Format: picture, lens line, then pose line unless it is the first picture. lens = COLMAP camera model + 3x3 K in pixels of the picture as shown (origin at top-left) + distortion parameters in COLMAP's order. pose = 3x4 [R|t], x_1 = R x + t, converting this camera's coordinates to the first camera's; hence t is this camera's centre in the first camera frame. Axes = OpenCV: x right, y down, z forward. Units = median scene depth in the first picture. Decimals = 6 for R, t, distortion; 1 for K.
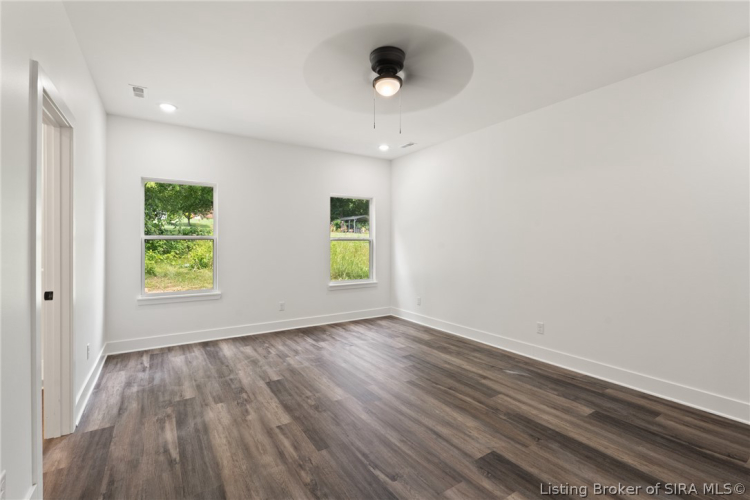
lens RADIAL K [[338.1, 0, 375.0], [0, 338.1, 250.0], [0, 0, 1]] dist [-0.003108, -0.000265]
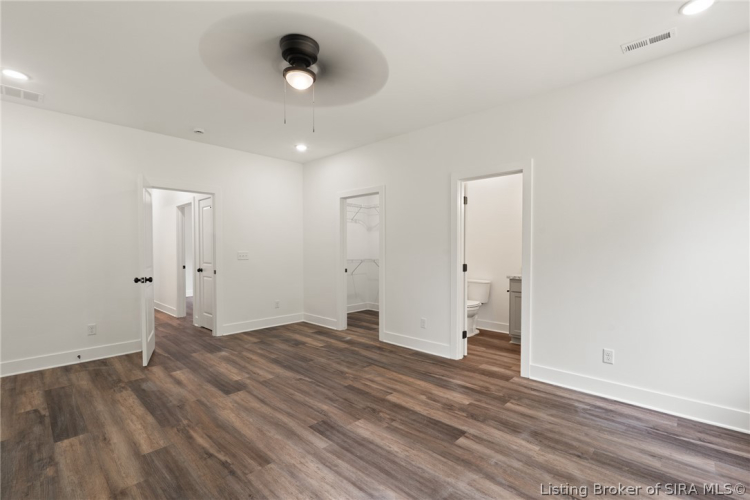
lens RADIAL K [[338.1, 0, 375.0], [0, 338.1, 250.0], [0, 0, 1]] dist [-0.003108, -0.000265]
pose [[-0.973625, 0.002829, -0.228138, 0.053136], [-0.002842, 0.999695, 0.024524, -0.038160], [0.228138, 0.024526, -0.973320, 1.945578]]
